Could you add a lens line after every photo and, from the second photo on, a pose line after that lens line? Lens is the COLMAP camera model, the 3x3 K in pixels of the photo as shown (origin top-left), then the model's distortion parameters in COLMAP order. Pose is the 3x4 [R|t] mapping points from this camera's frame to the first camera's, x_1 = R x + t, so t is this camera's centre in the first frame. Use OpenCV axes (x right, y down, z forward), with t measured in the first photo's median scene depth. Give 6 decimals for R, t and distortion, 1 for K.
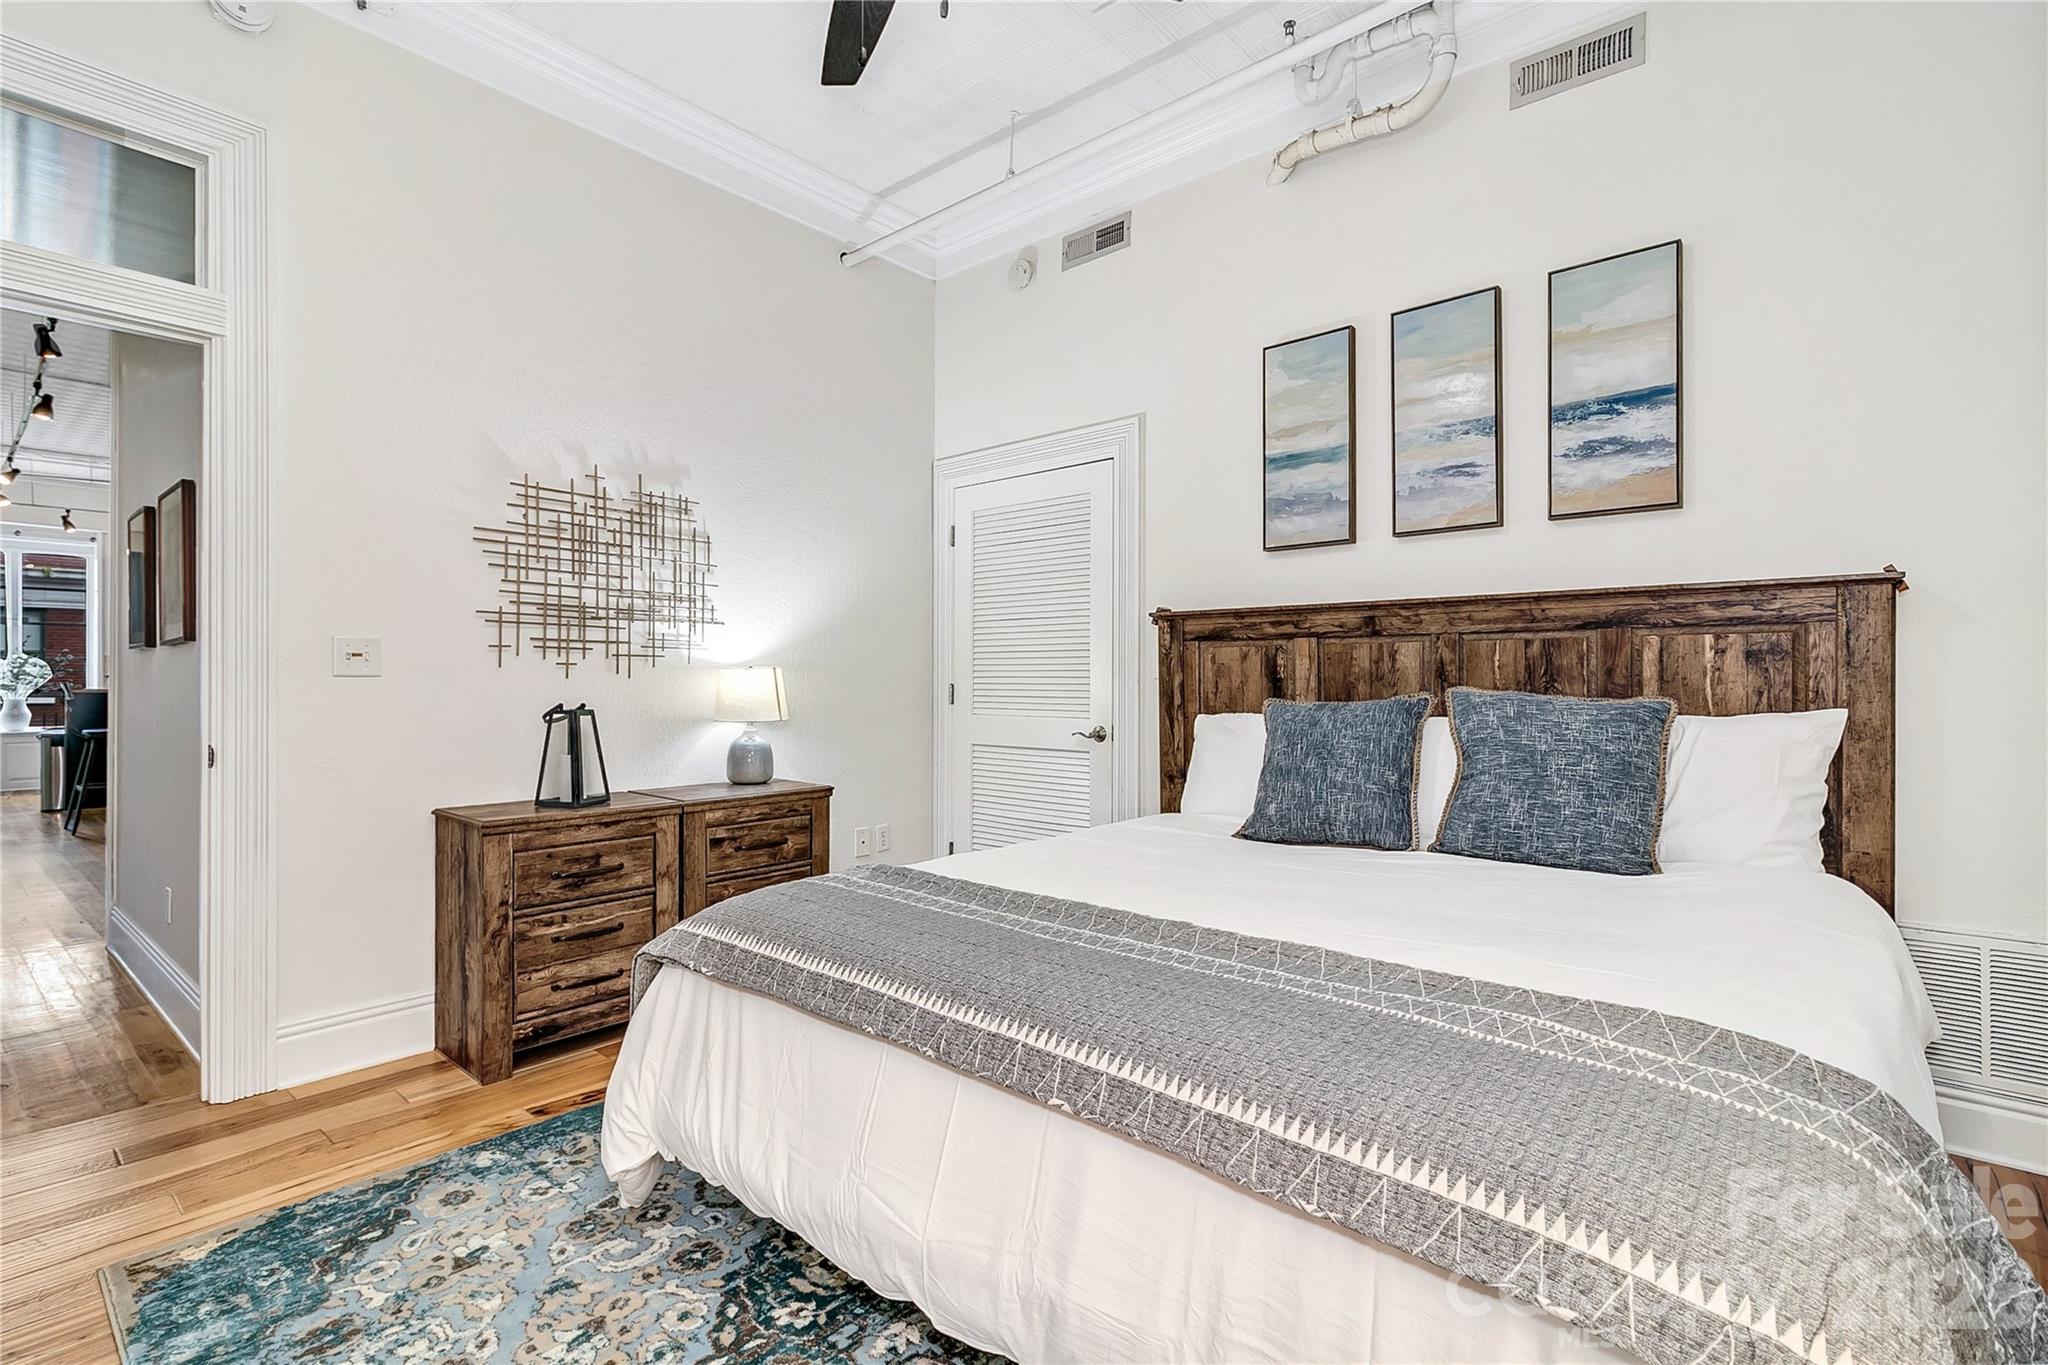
lens RADIAL K [[962.8, 0, 1011.6], [0, 962.8, 678.5], [0, 0, 1]] dist [0.003138, 0.001062]
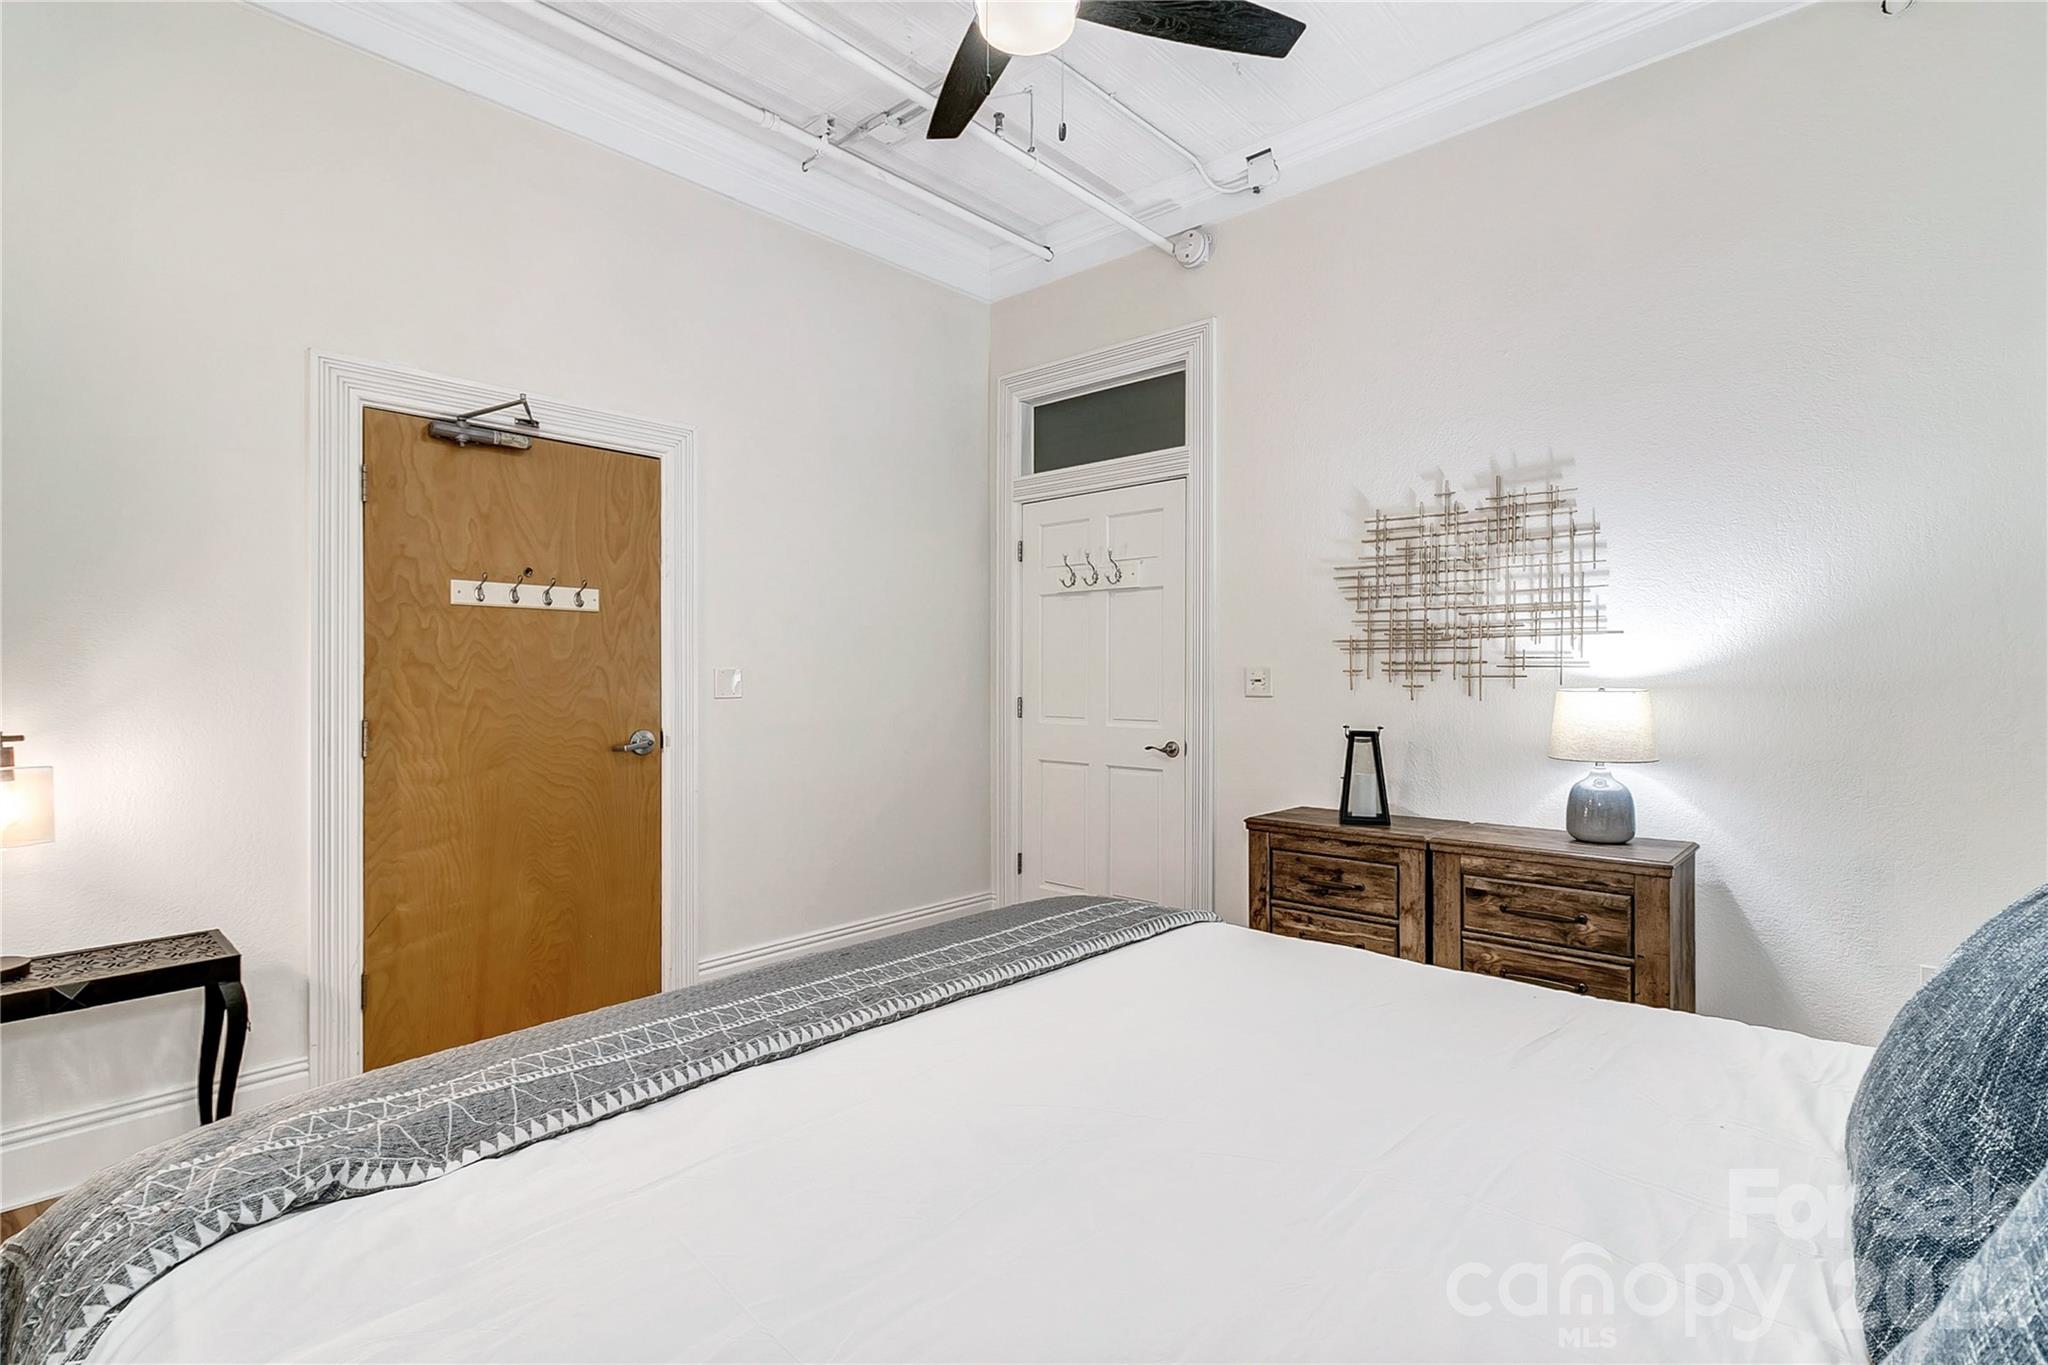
lens RADIAL K [[962.8, 0, 1037.1], [0, 962.8, 687.1], [0, 0, 1]] dist [0.003138, 0.001062]
pose [[-0.017550, 0.005436, -0.999831, 0.578782], [0.002630, 0.999982, 0.005390, -0.021579], [0.999843, -0.002535, -0.017564, 0.639290]]
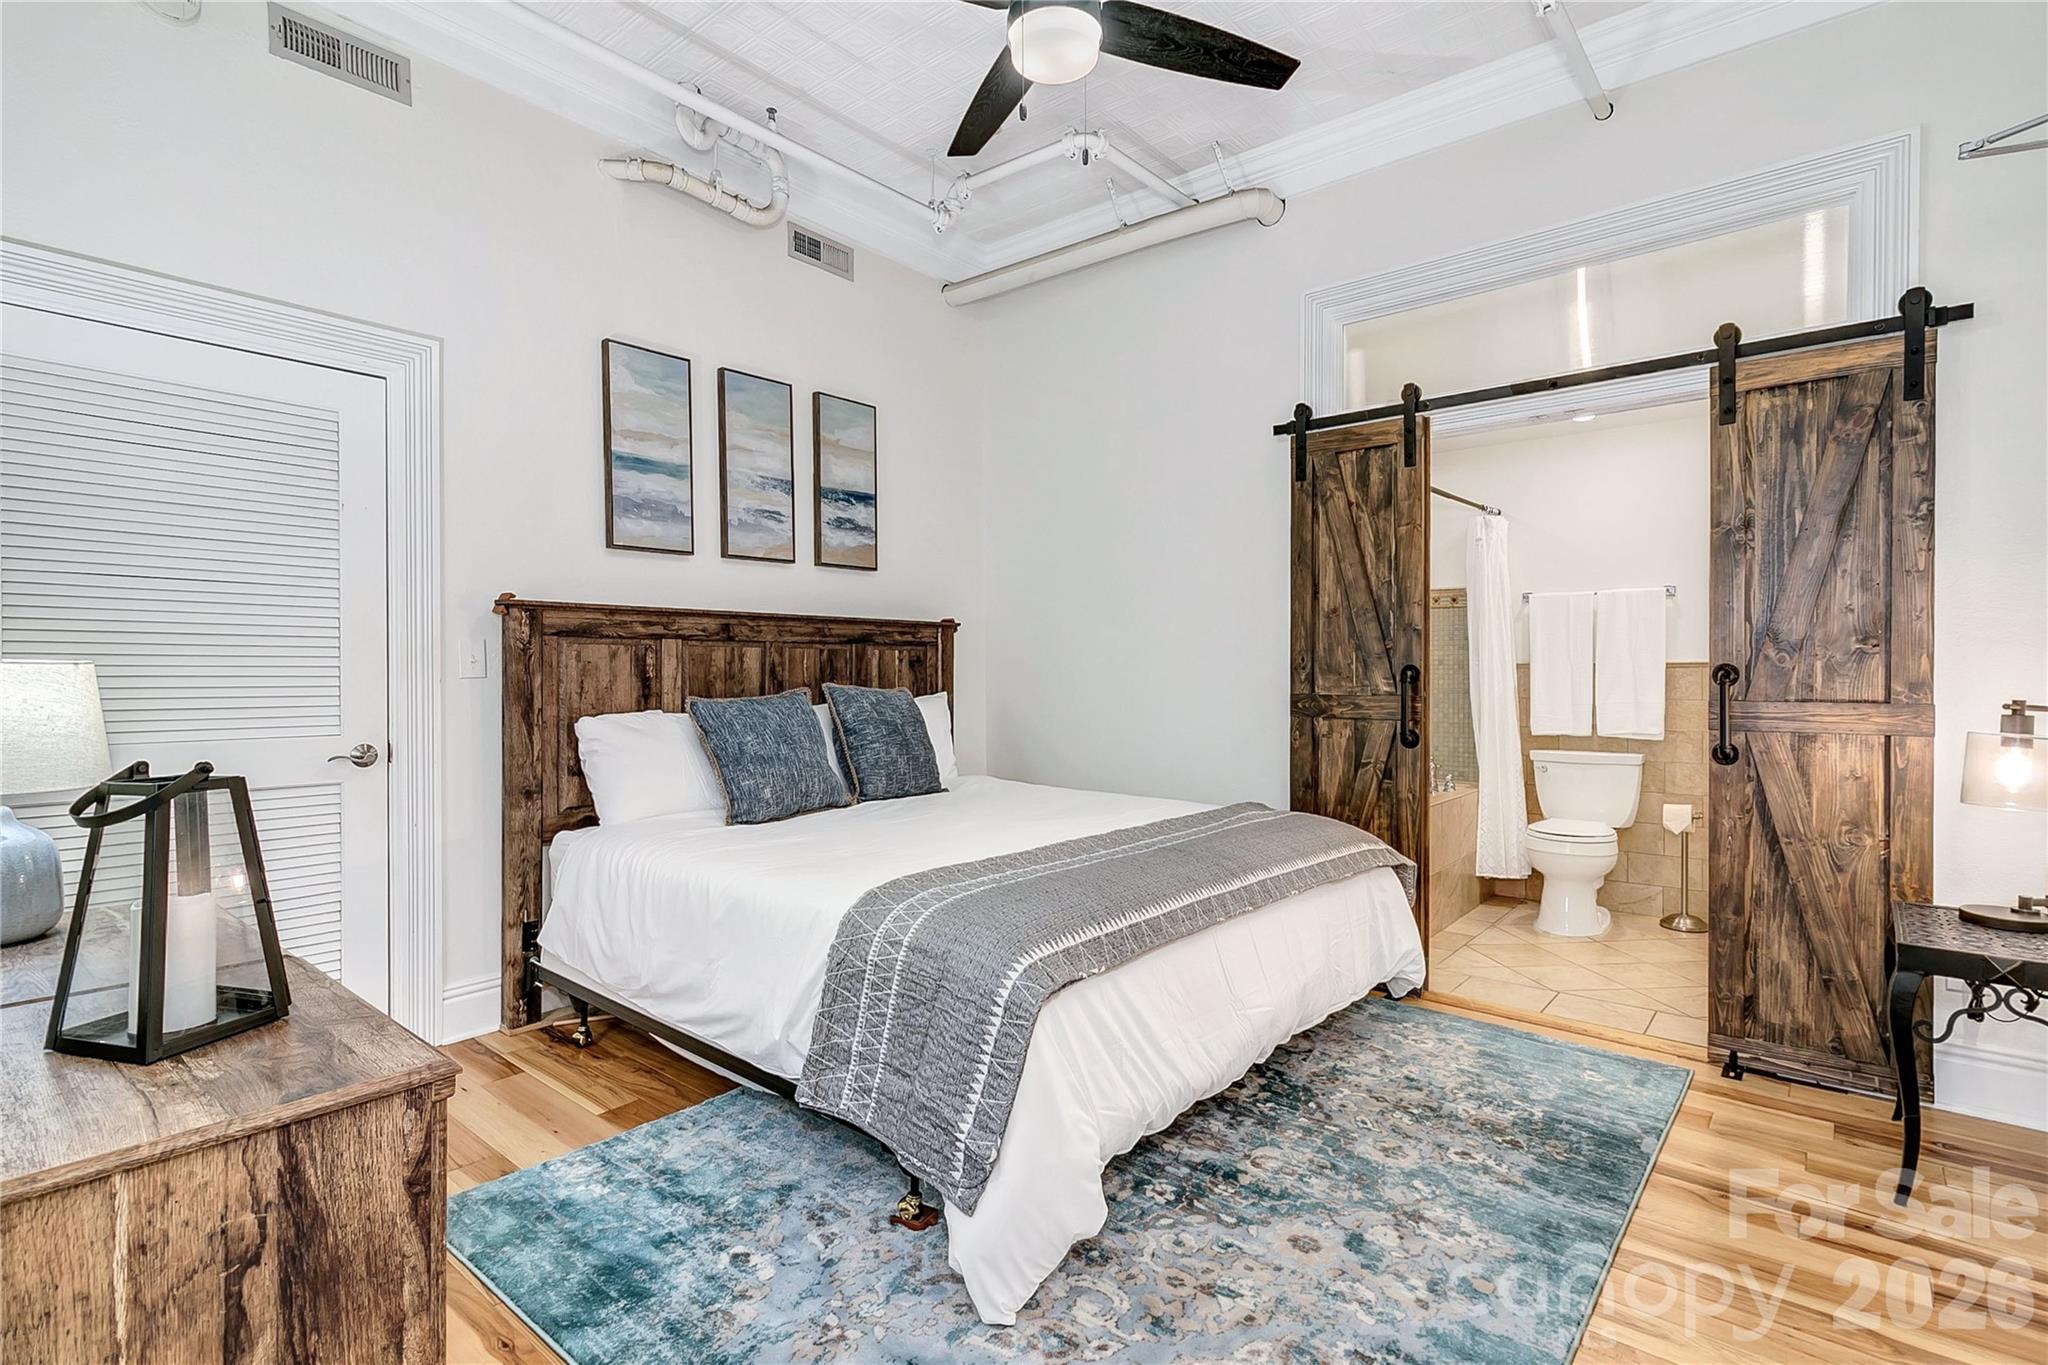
lens RADIAL K [[962.8, 0, 1029.6], [0, 962.8, 677.9], [0, 0, 1]] dist [0.003138, 0.001062]
pose [[-0.018023, -0.008466, 0.999802, -0.795080], [-0.002208, 0.999962, 0.008427, -0.009657], [-0.999835, -0.002056, -0.018041, 0.647715]]
